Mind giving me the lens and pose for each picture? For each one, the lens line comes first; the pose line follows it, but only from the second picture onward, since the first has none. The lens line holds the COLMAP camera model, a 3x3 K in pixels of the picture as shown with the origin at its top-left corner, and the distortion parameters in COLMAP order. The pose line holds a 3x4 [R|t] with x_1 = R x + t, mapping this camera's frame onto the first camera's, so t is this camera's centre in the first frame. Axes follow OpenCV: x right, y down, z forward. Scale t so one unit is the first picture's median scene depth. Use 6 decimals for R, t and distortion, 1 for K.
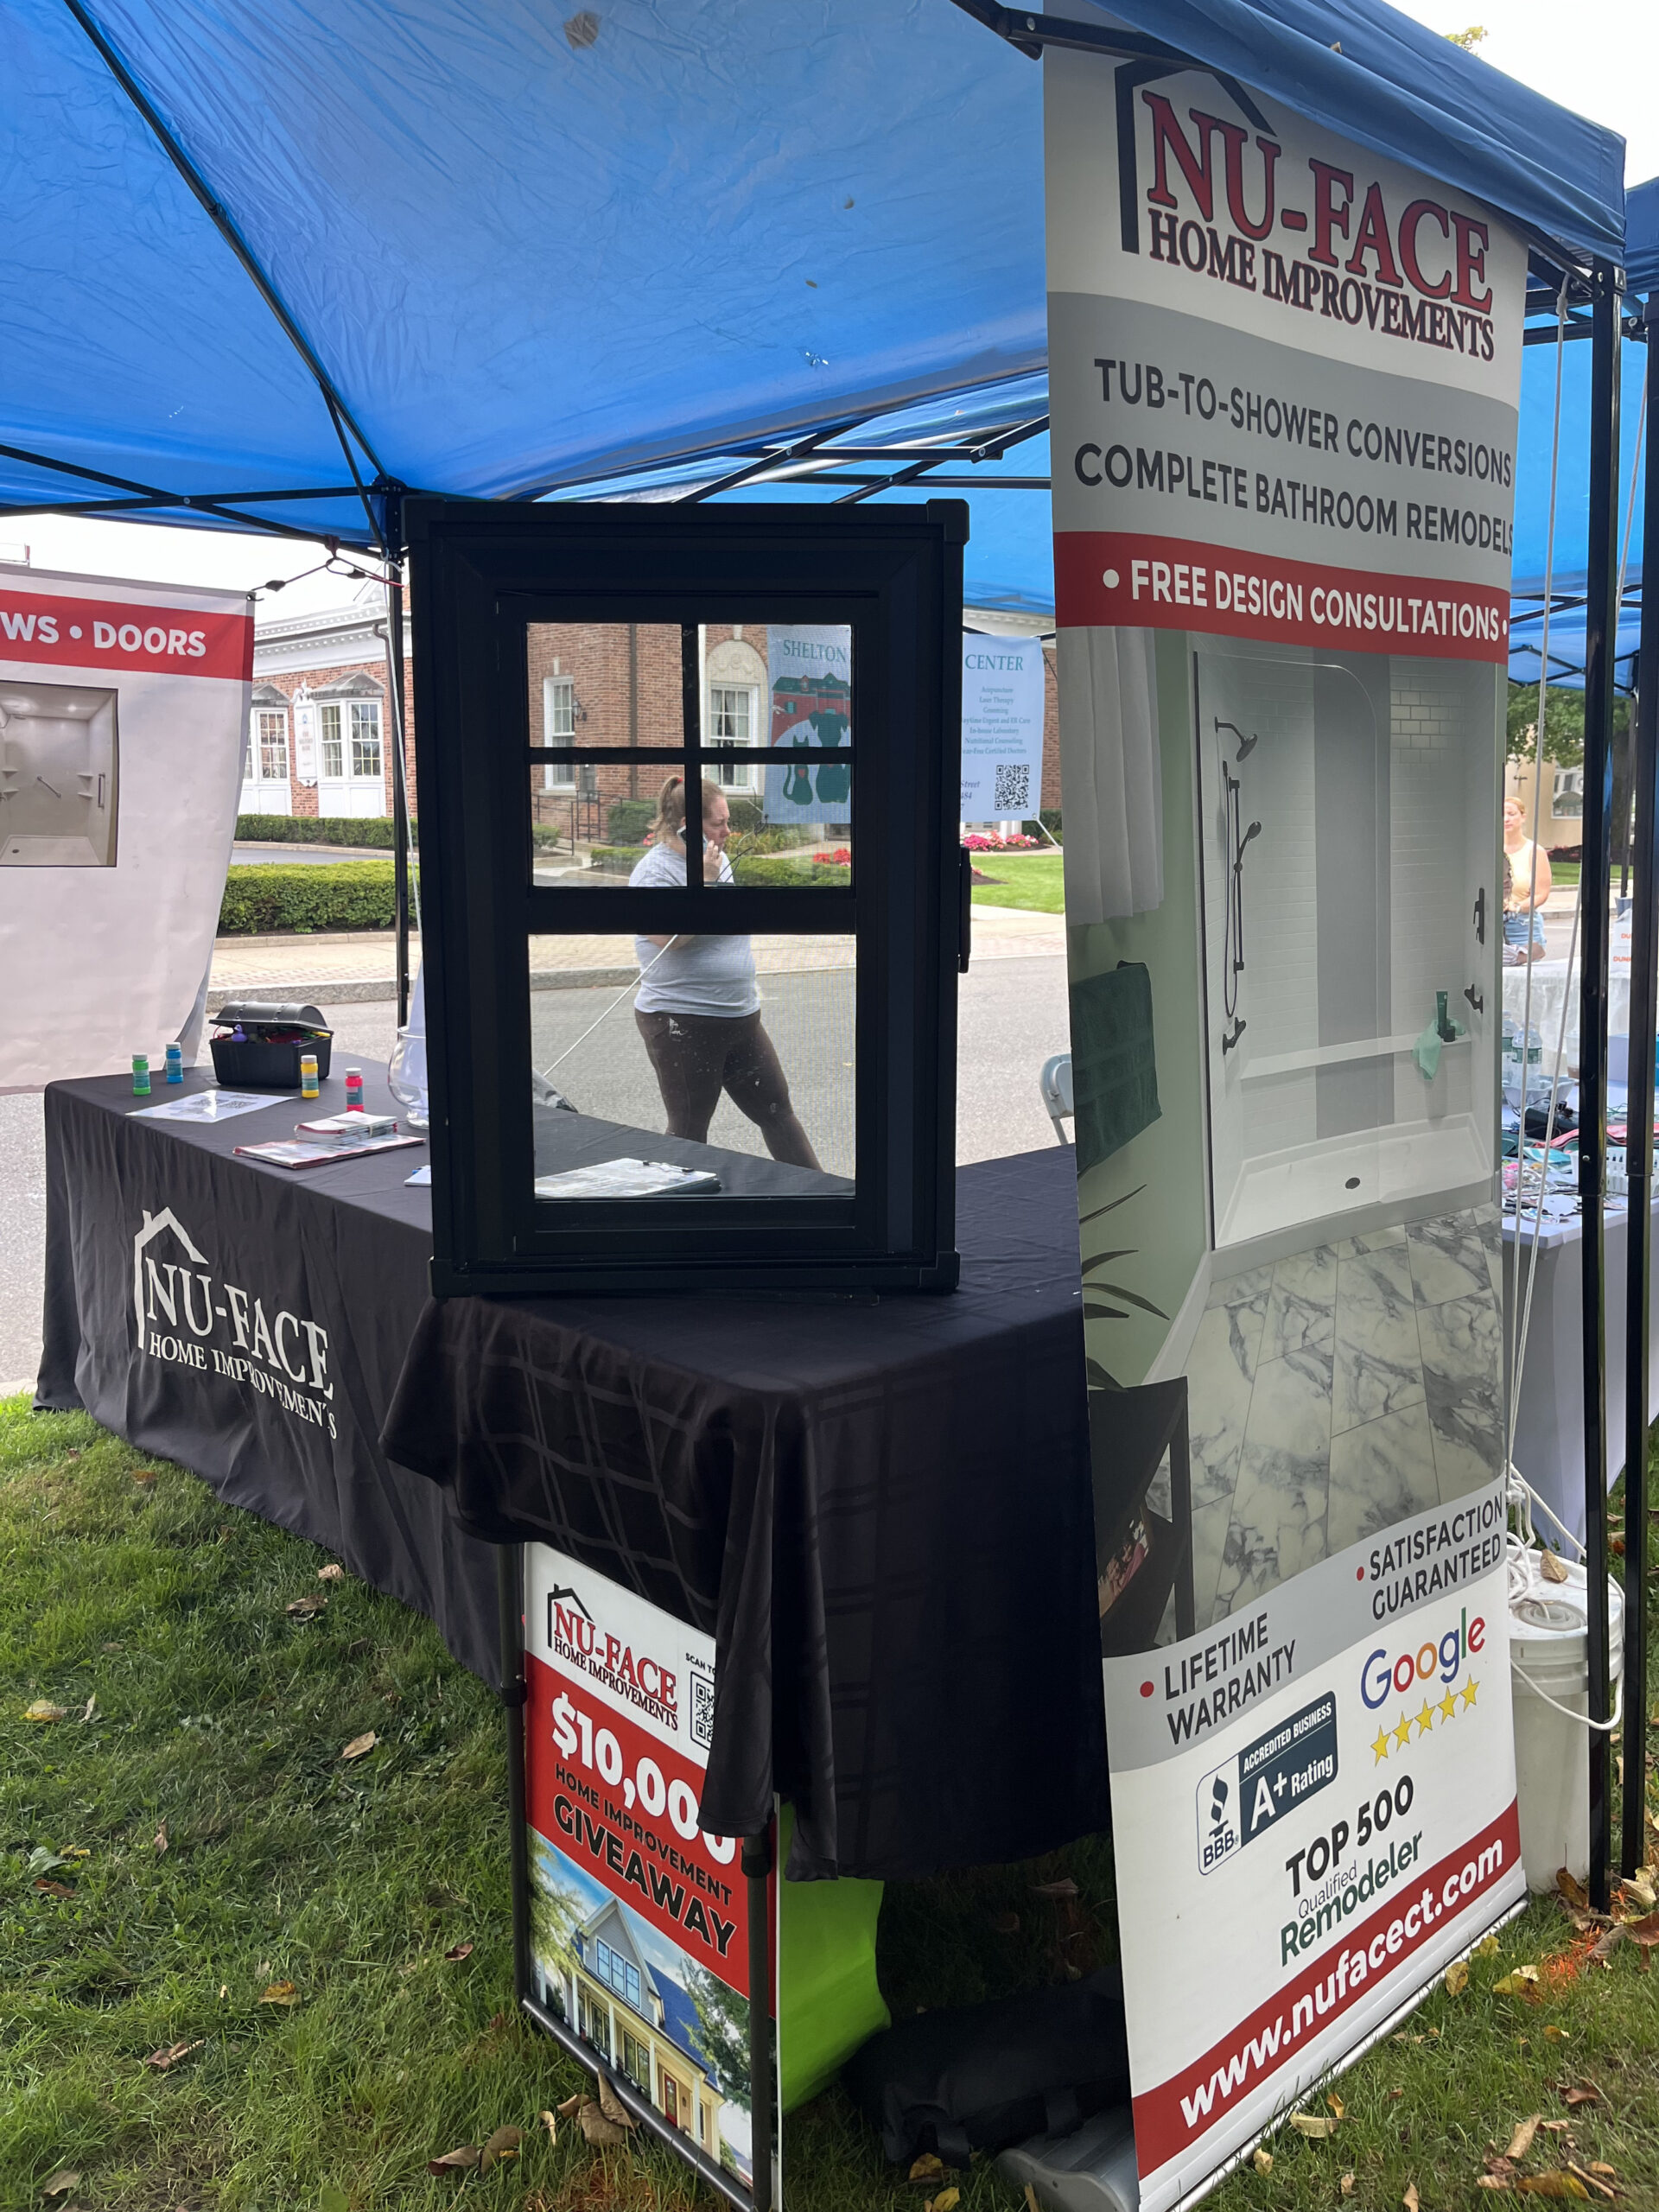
lens RADIAL K [[1665.0, 0, 829.5], [0, 1665.0, 1106.0], [0, 0, 1]] dist [-0.003960, -0.001139]
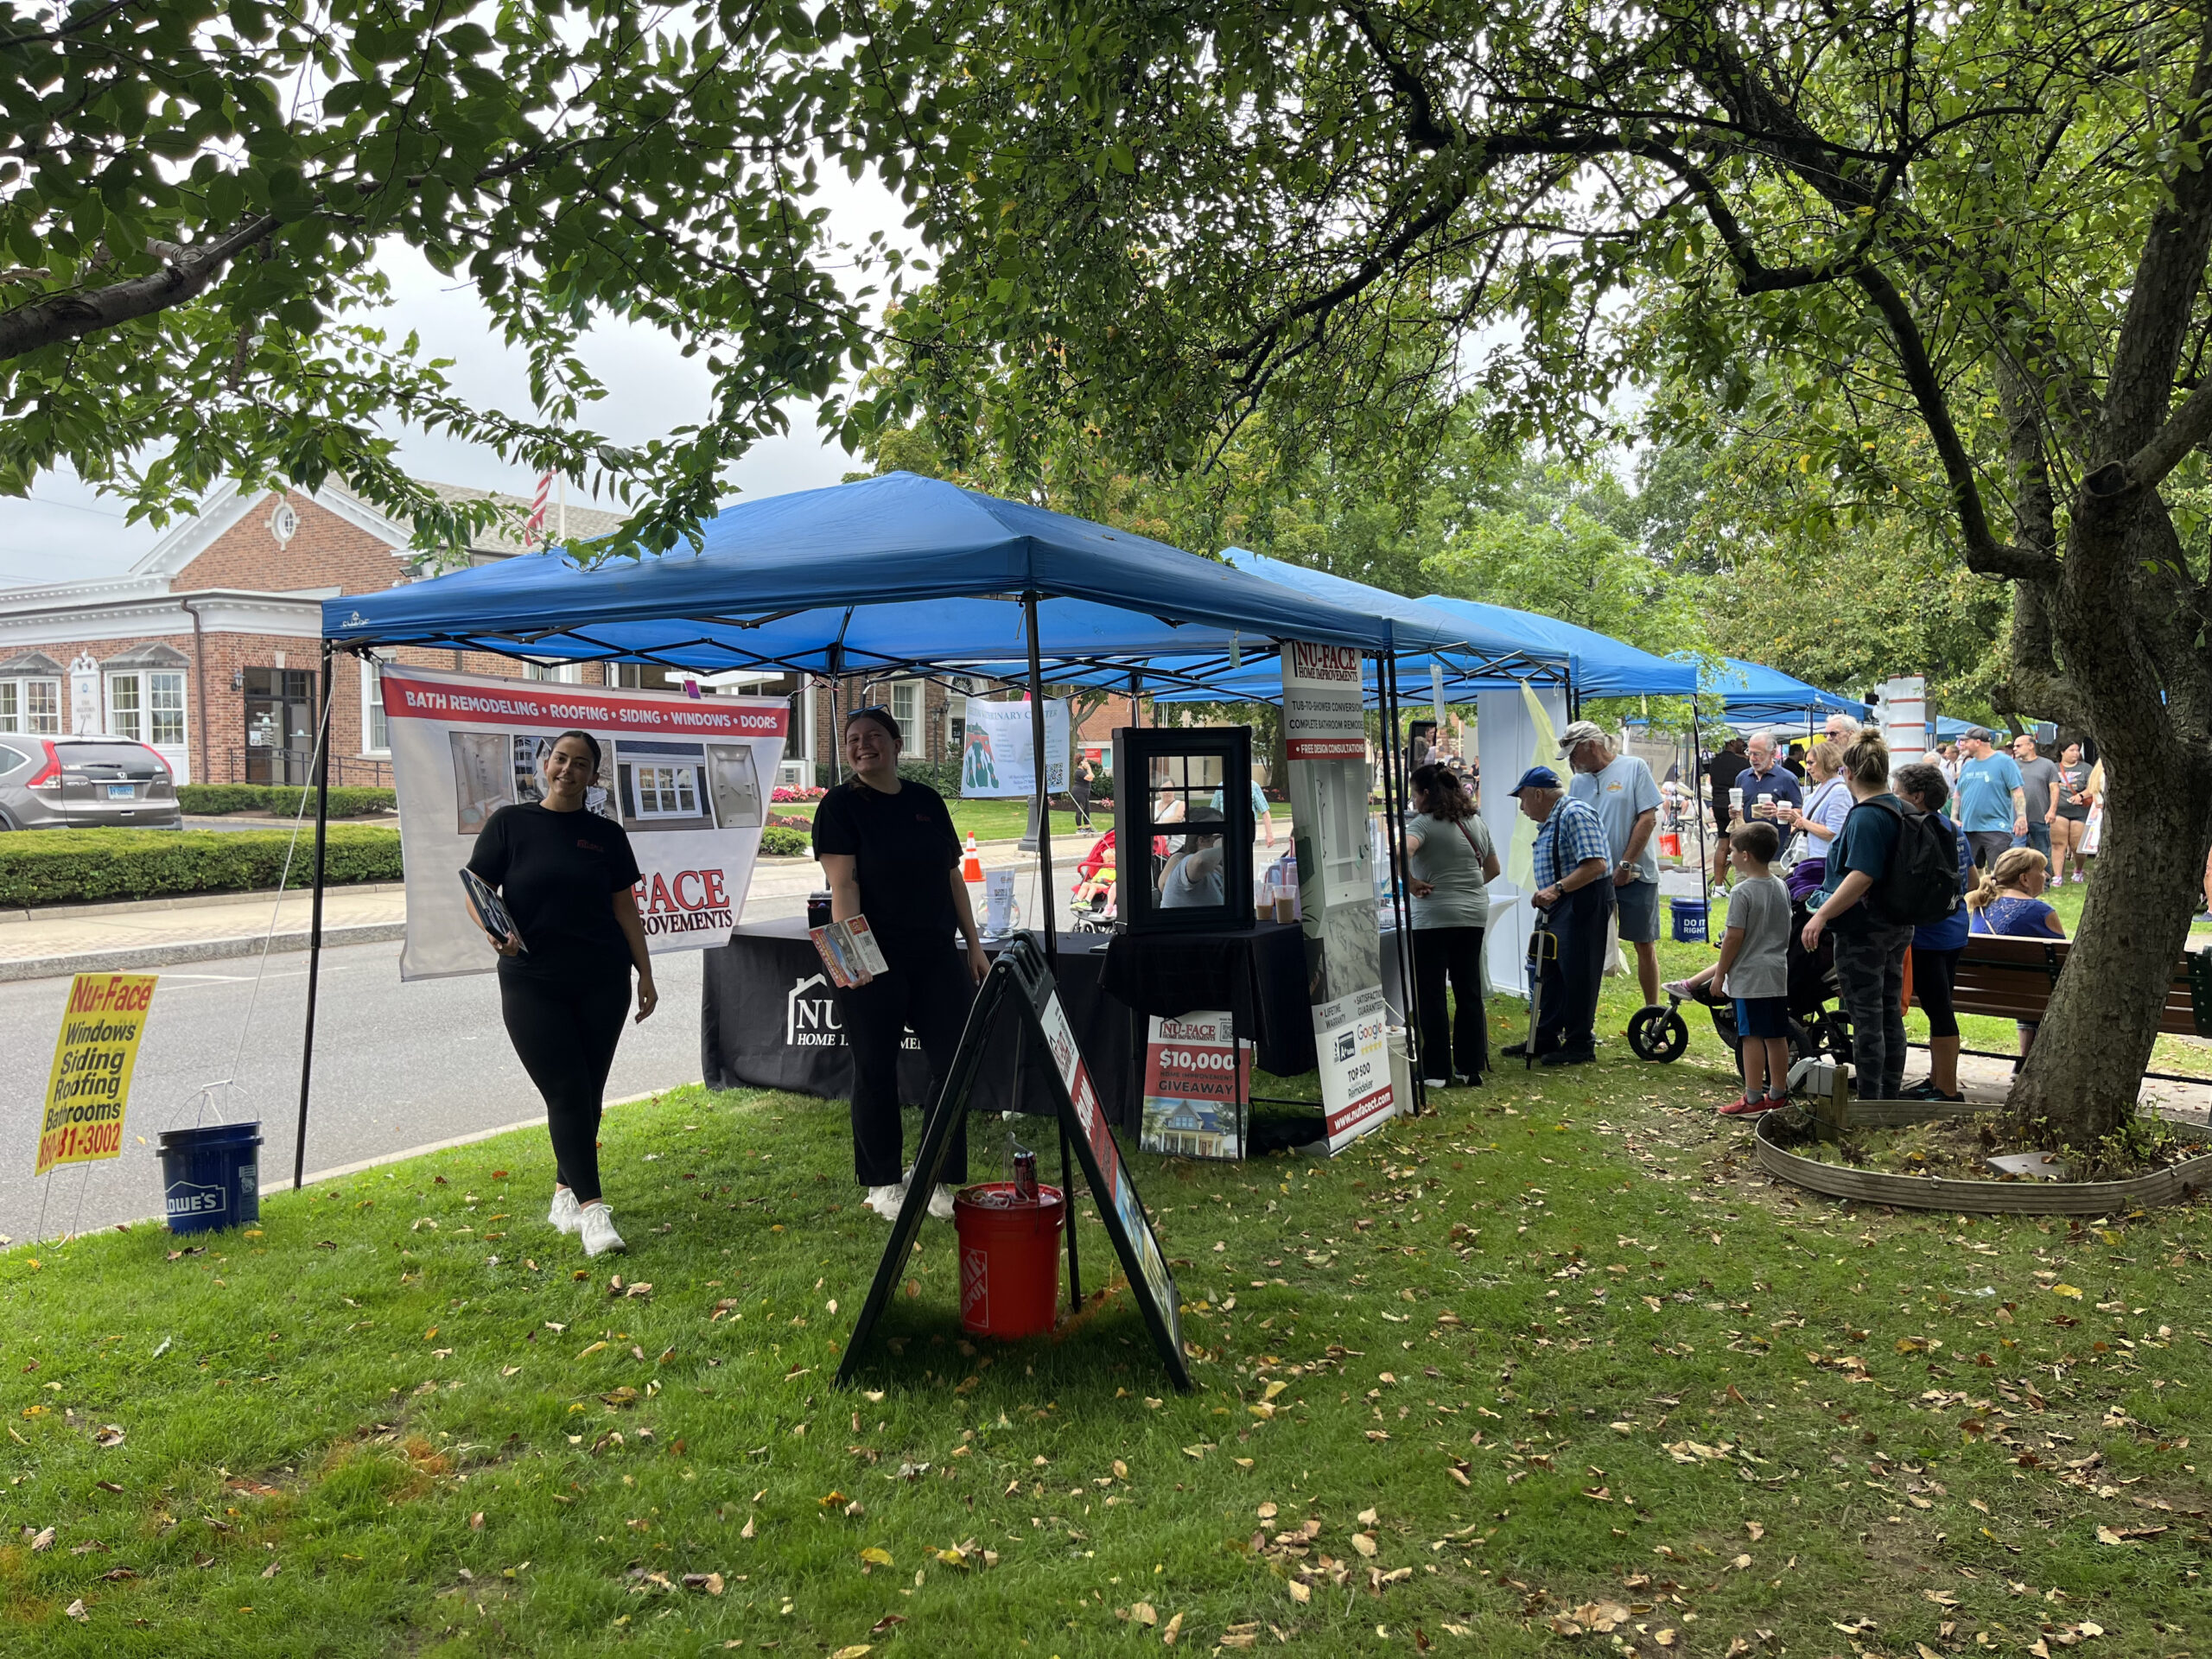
lens RADIAL K [[1665.0, 0, 1106.0], [0, 1665.0, 829.5], [0, 0, 1]] dist [-0.003960, -0.001139]
pose [[0.940096, -0.028142, 0.339746, -1.266184], [0.072885, 0.990136, -0.119663, 0.265506], [-0.333027, 0.137258, 0.932874, -2.029914]]
